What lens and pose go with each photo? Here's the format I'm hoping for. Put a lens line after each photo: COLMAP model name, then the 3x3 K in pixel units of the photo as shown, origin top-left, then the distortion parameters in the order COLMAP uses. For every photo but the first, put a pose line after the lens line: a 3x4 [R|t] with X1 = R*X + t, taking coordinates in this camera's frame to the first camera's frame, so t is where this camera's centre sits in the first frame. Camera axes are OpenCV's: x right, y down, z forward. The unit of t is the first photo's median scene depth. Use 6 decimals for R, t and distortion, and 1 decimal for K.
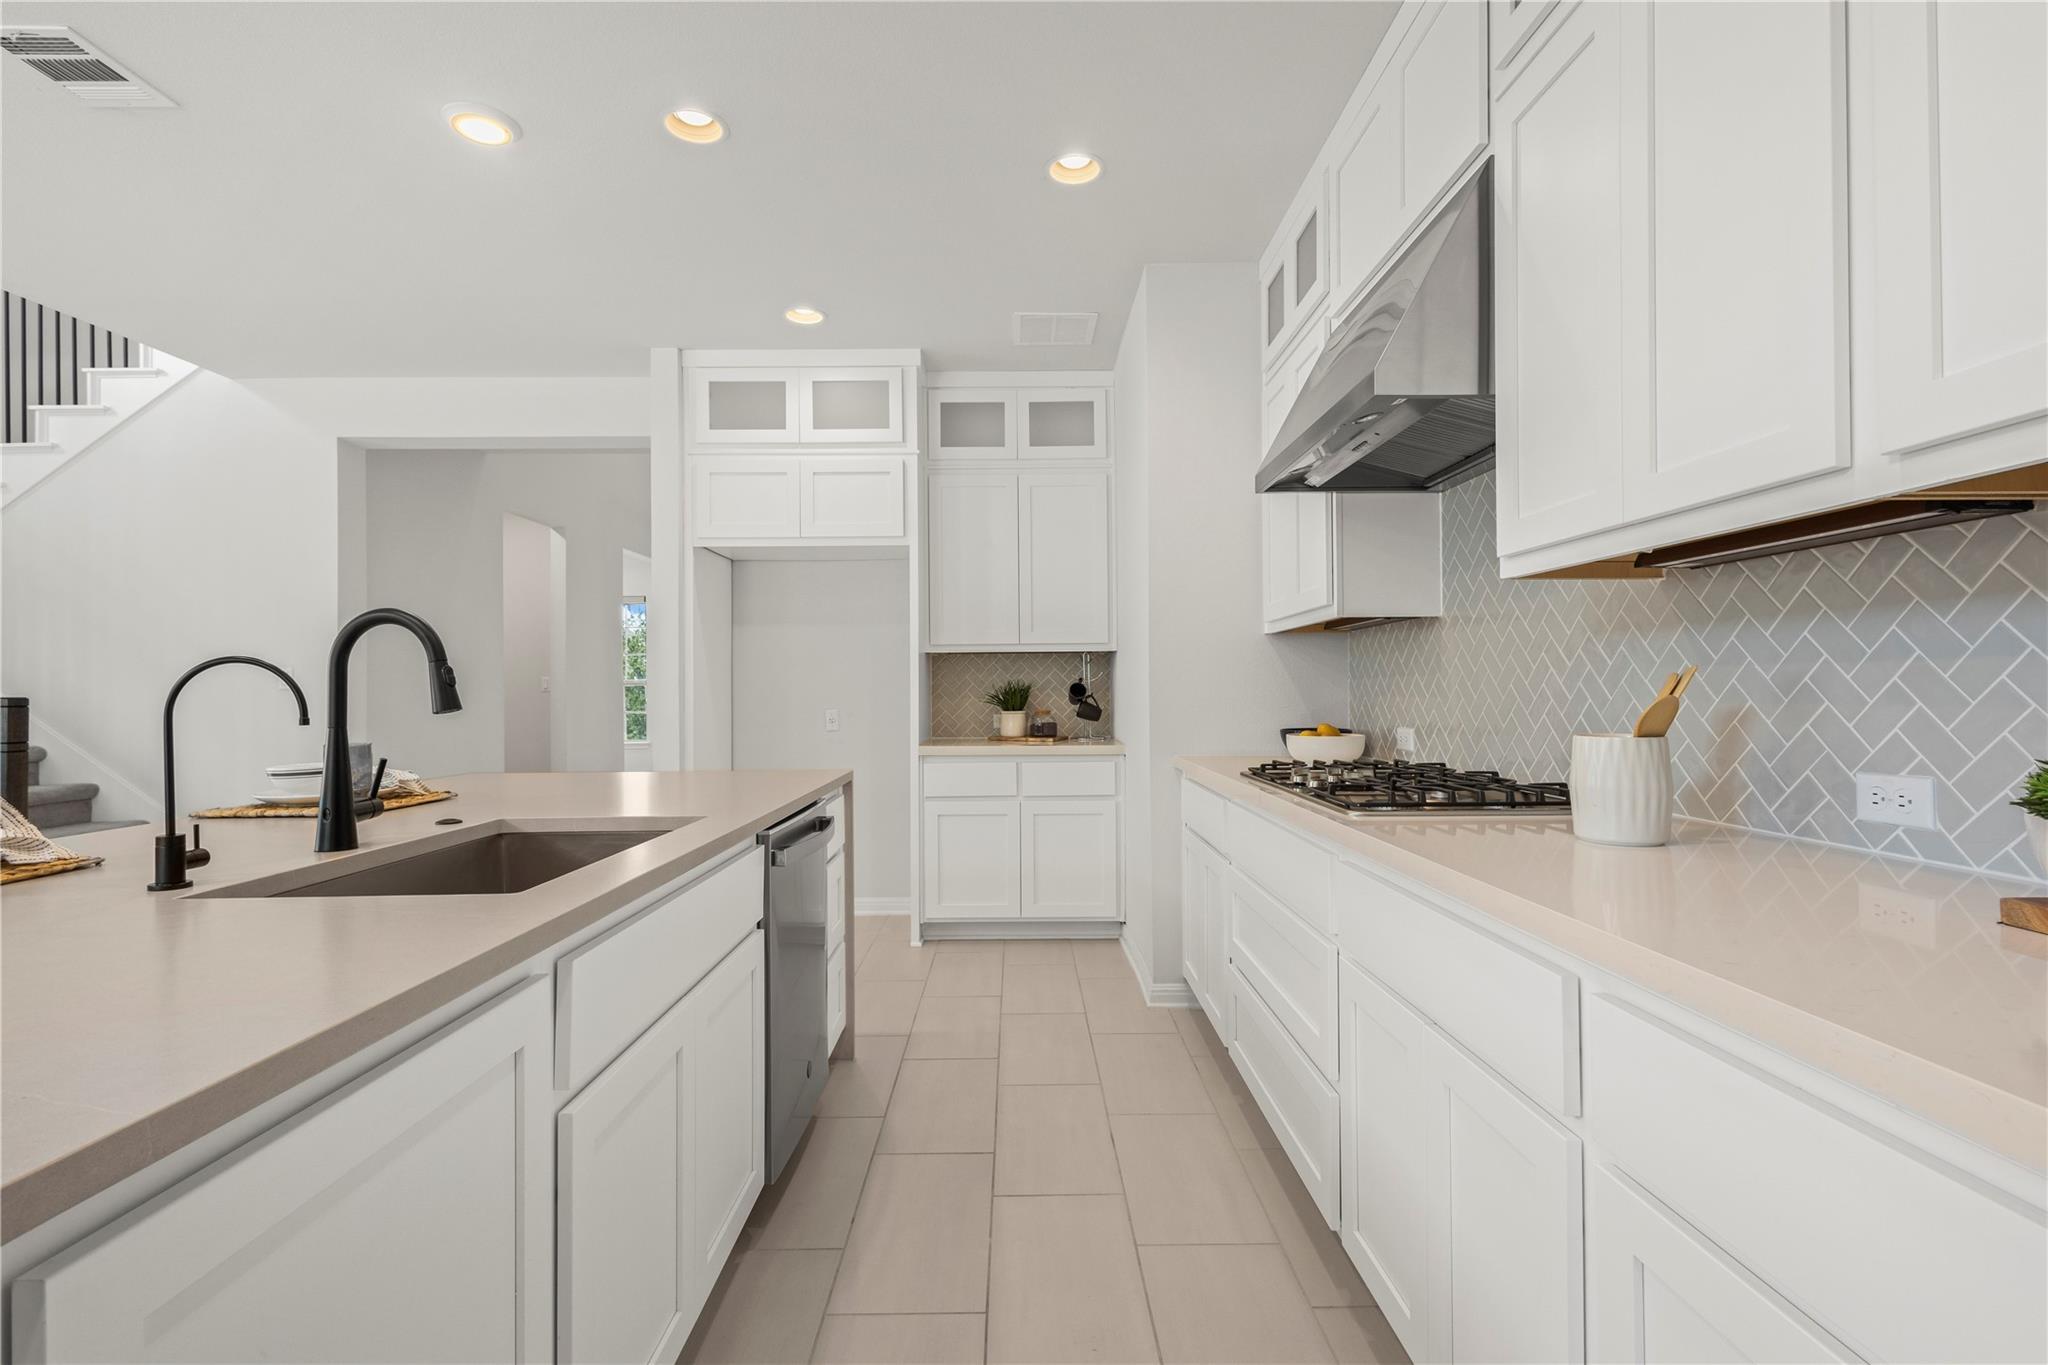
lens RADIAL K [[940.6, 0, 1018.0], [0, 940.6, 692.1], [0, 0, 1]] dist [0.010332, -0.003744]
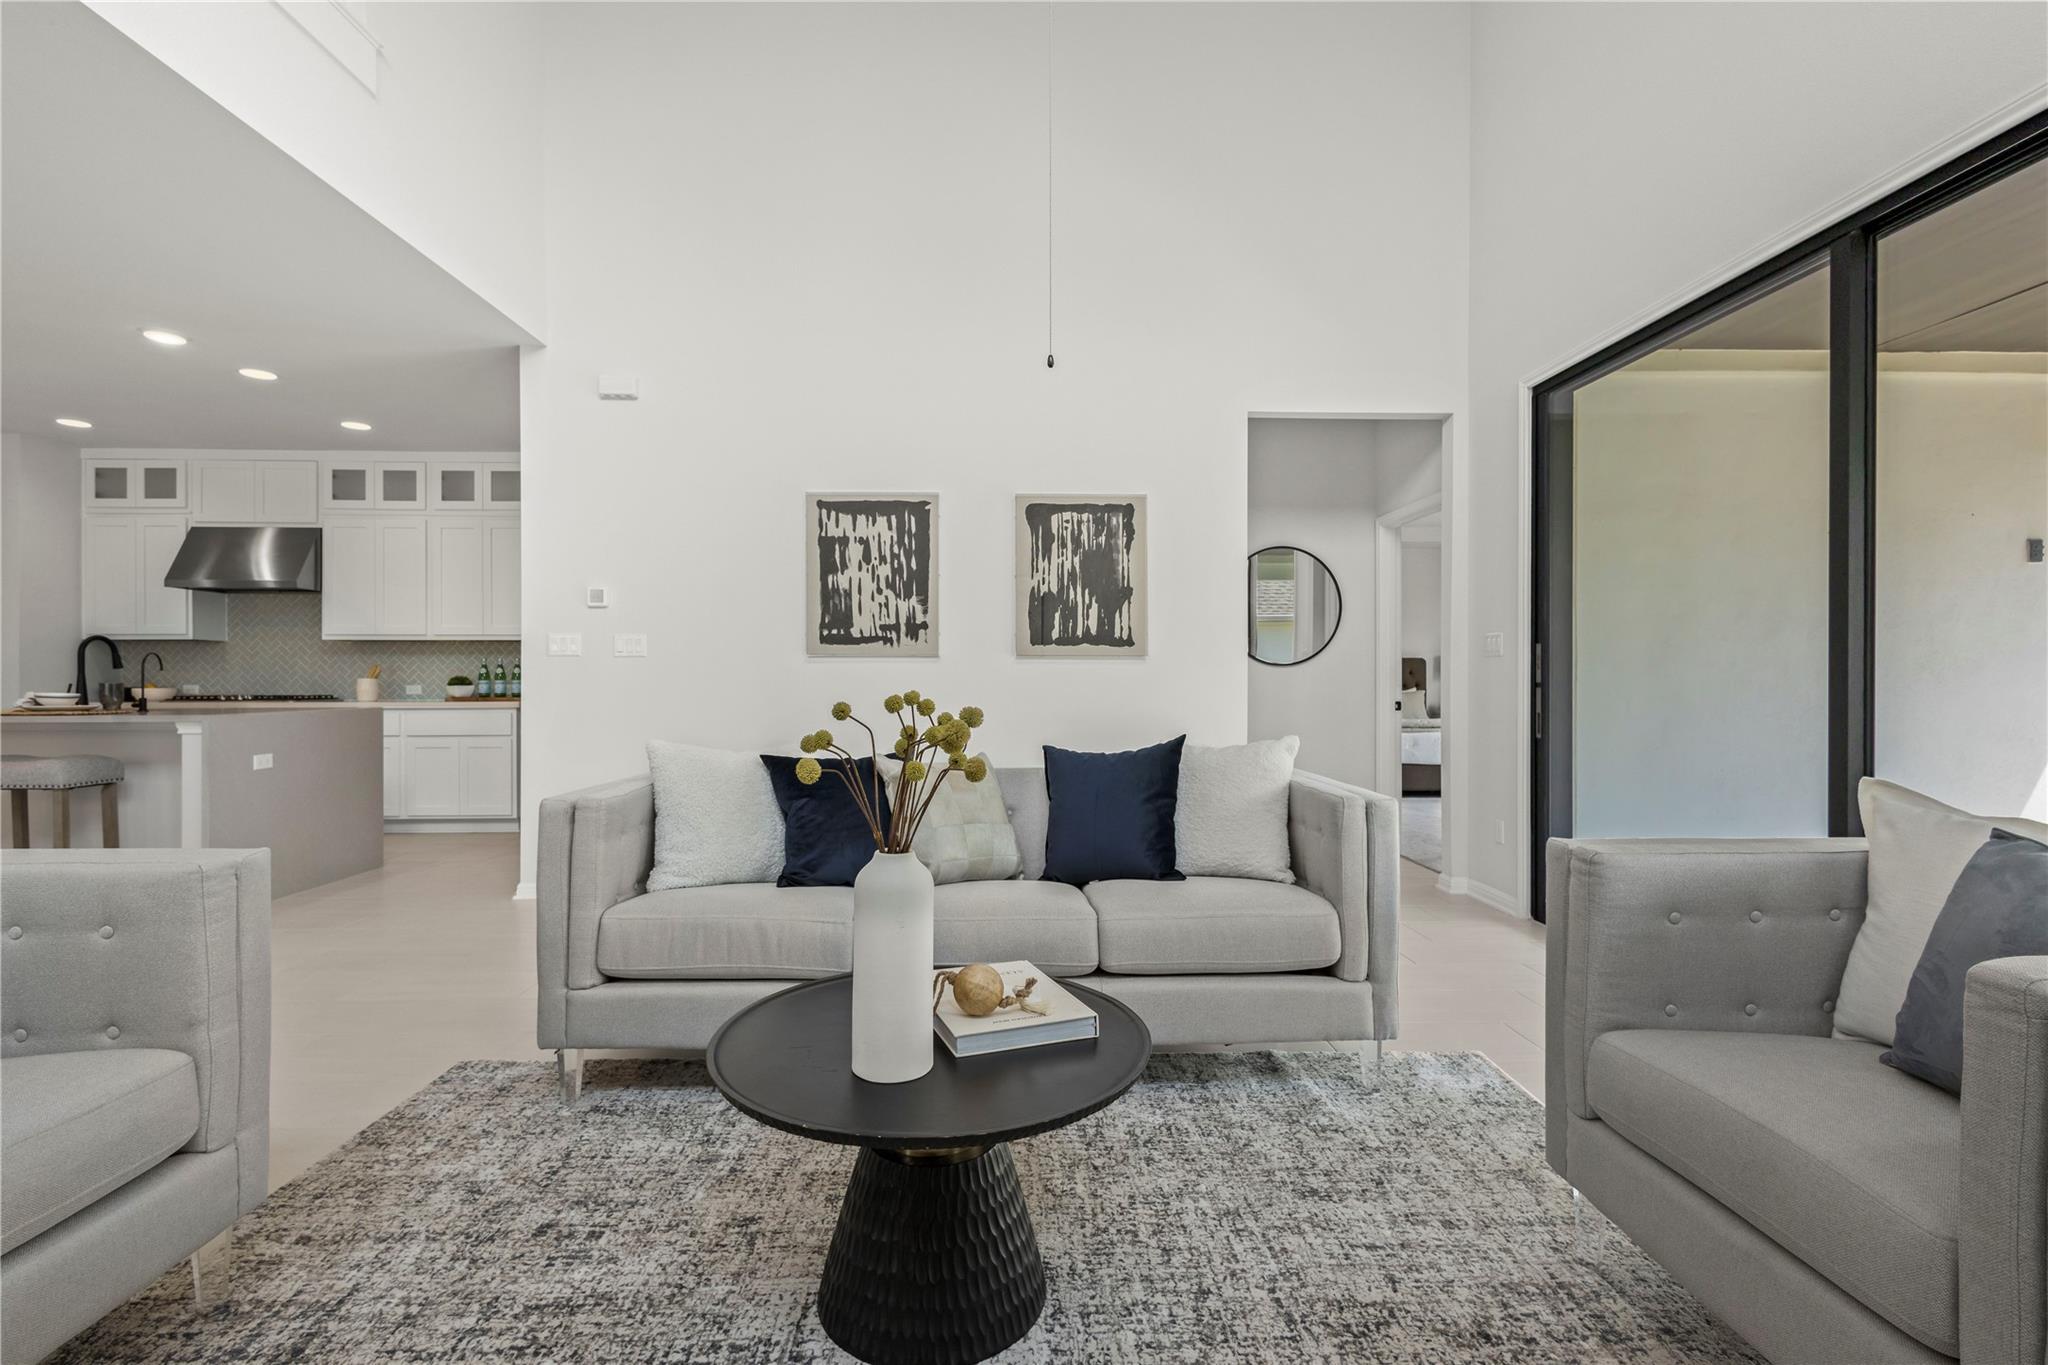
lens RADIAL K [[940.6, 0, 1026.3], [0, 940.6, 680.0], [0, 0, 1]] dist [0.010332, -0.003744]
pose [[-0.025983, 0.008503, 0.999626, -1.381065], [0.002012, 0.999962, -0.008453, 0.033617], [-0.999660, 0.001792, -0.025999, -0.715589]]
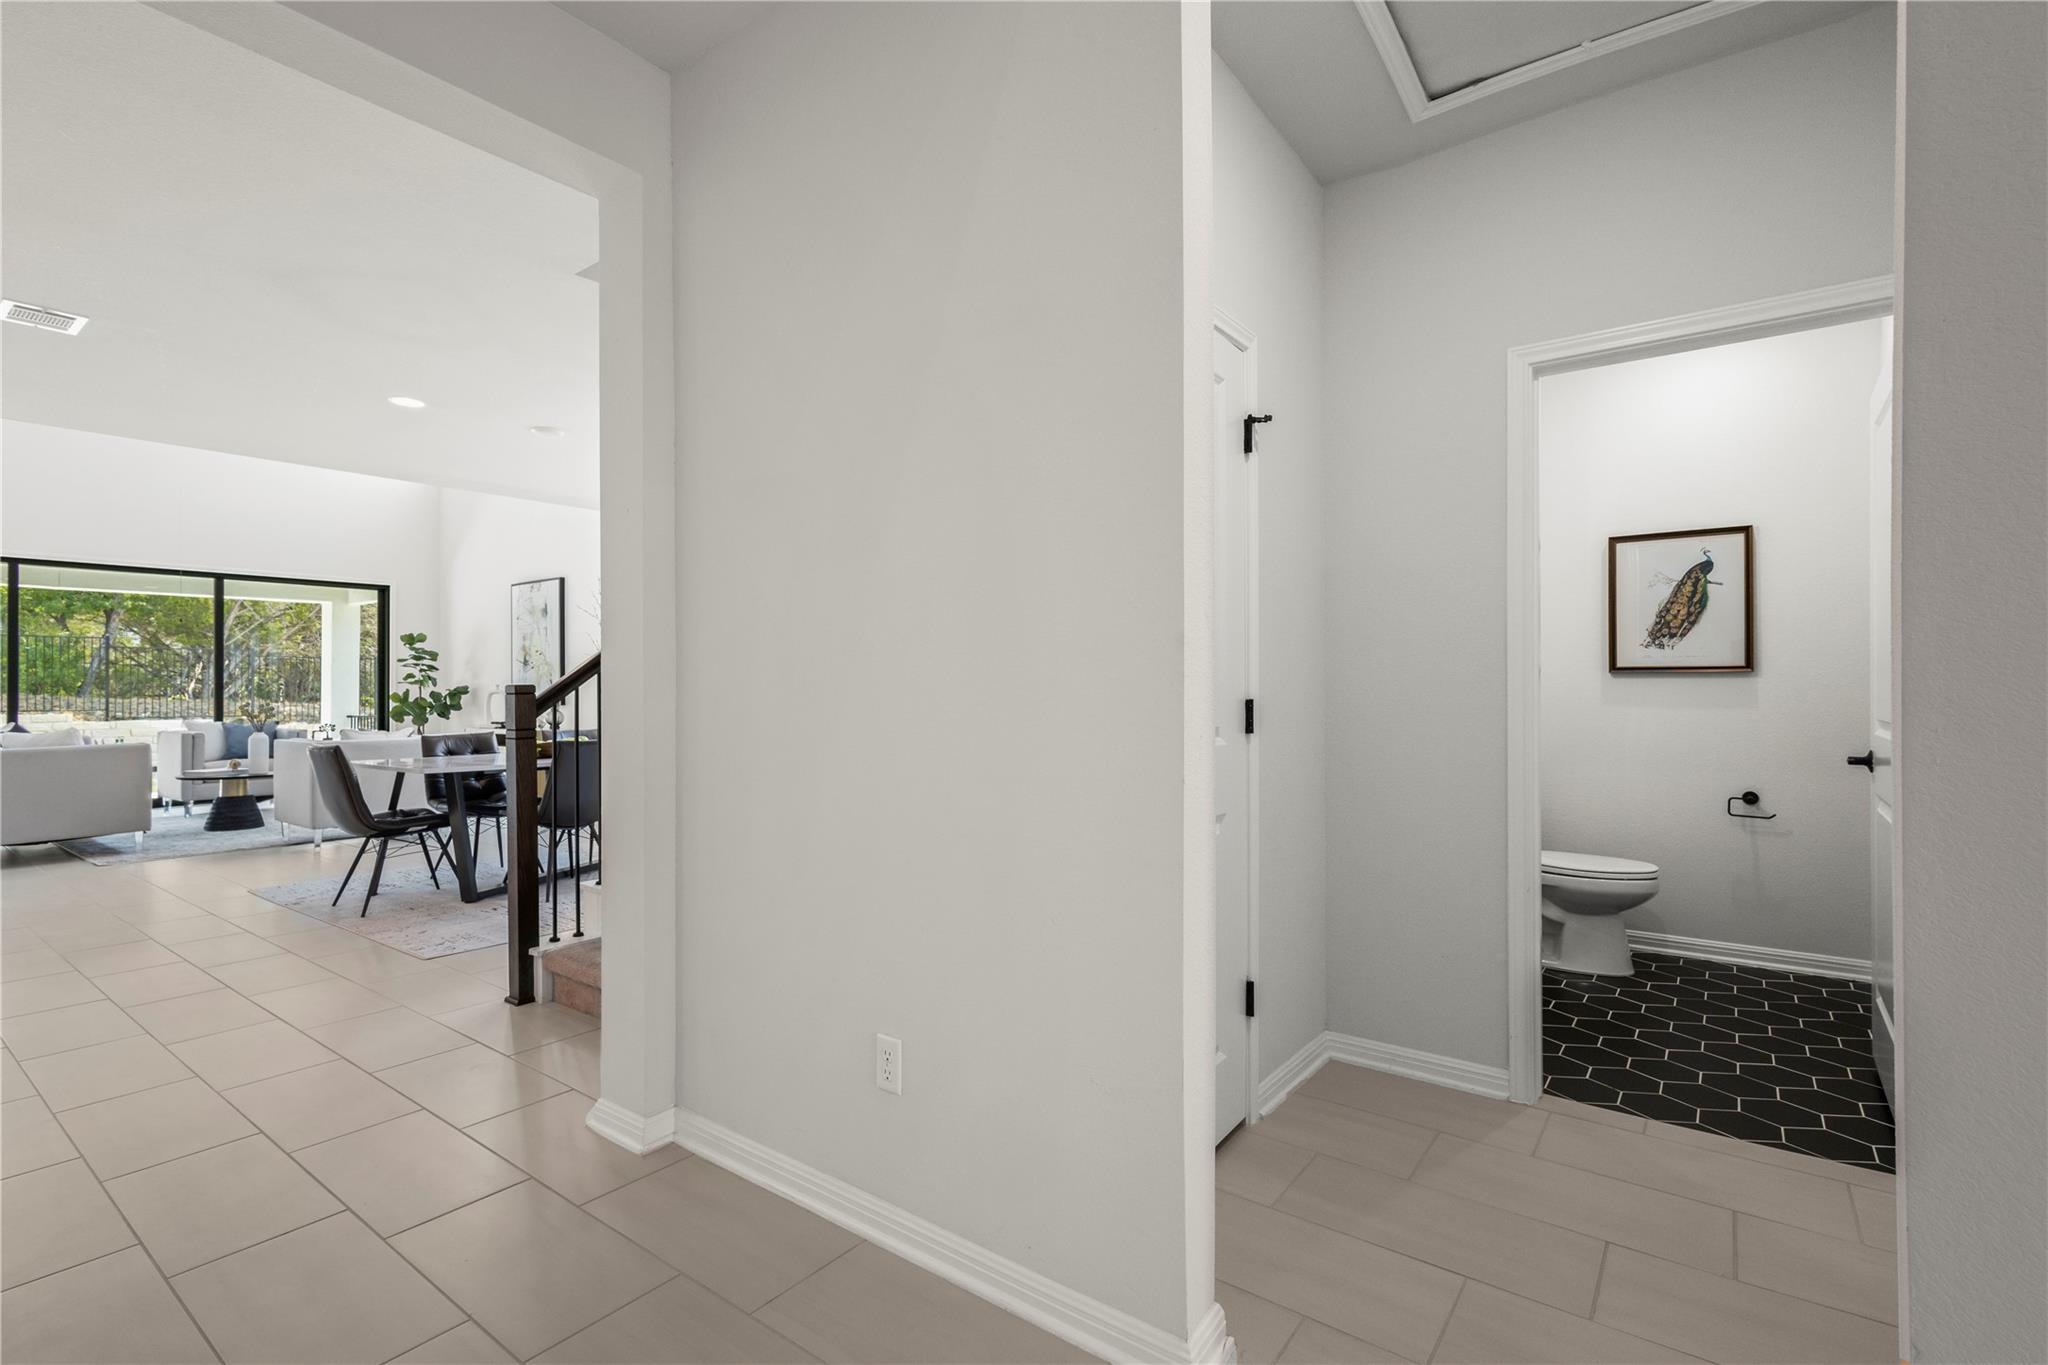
lens RADIAL K [[940.6, 0, 1016.0], [0, 940.6, 680.3], [0, 0, 1]] dist [0.010332, -0.003744]
pose [[-0.606308, 0.001189, -0.795229, -0.466129], [0.005425, 0.999982, -0.002641, 0.005969], [0.795211, -0.005916, -0.606303, 1.606277]]
